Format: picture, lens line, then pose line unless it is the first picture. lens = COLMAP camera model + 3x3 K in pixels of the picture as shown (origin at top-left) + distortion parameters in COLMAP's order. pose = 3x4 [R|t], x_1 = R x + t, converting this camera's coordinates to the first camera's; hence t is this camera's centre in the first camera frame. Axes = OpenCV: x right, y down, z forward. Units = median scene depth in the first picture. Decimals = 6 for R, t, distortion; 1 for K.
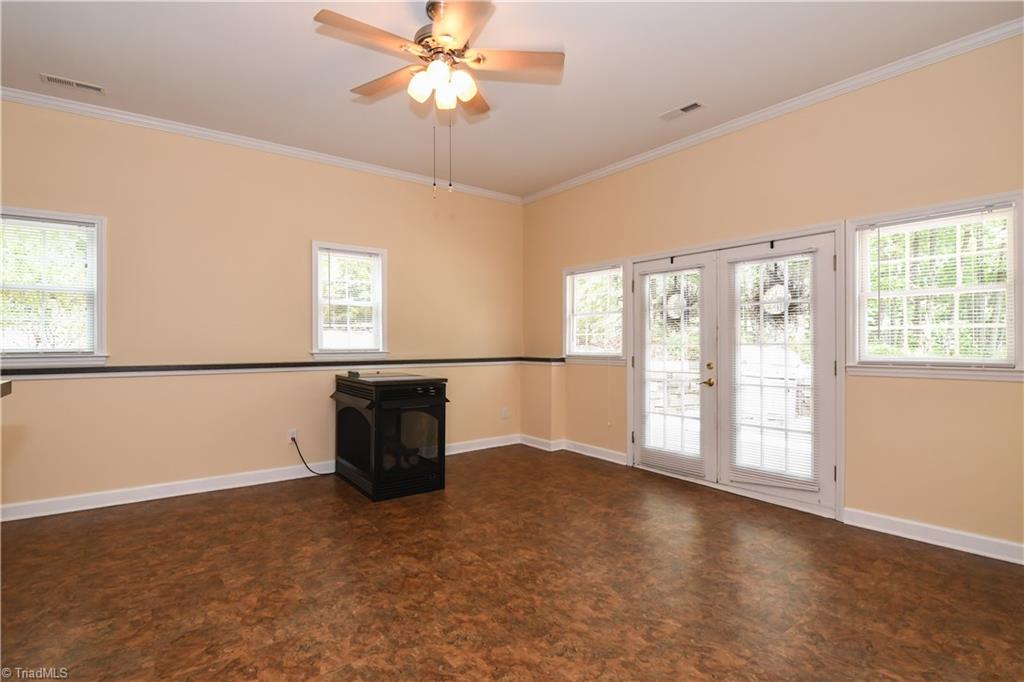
lens RADIAL K [[500.3, 0, 519.1], [0, 500.3, 356.2], [0, 0, 1]] dist [0.000969, -0.013361]
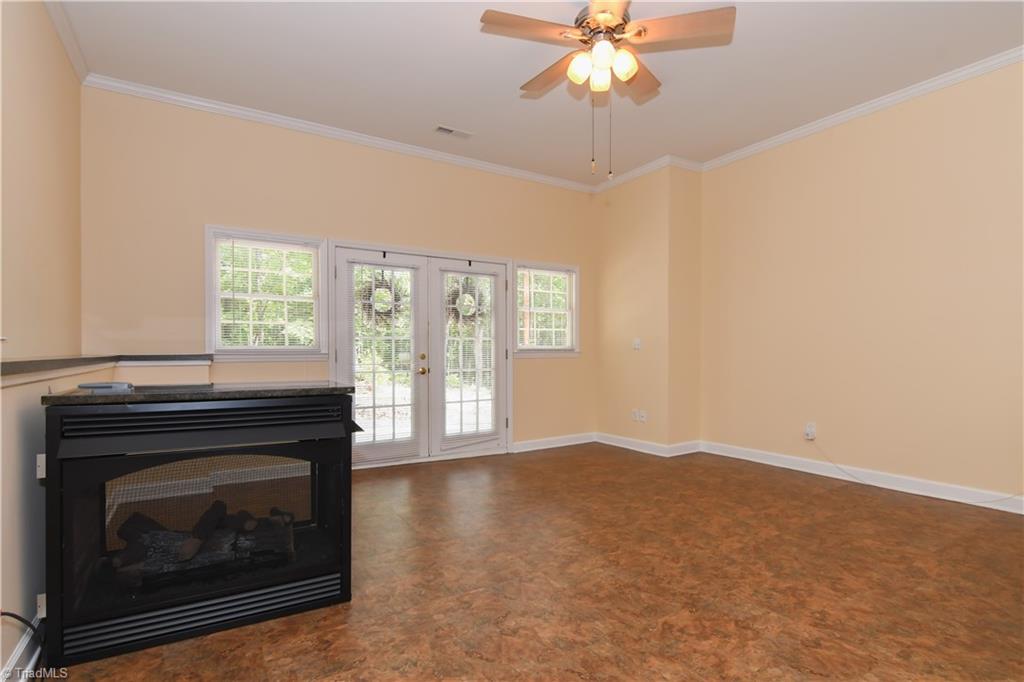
lens RADIAL K [[500.3, 0, 519.1], [0, 500.3, 356.2], [0, 0, 1]] dist [0.000969, -0.013361]
pose [[0.099674, -0.008853, 0.994981, -1.084800], [0.028580, 0.999573, 0.006031, 0.028138], [-0.994610, 0.027835, 0.099885, 0.984681]]
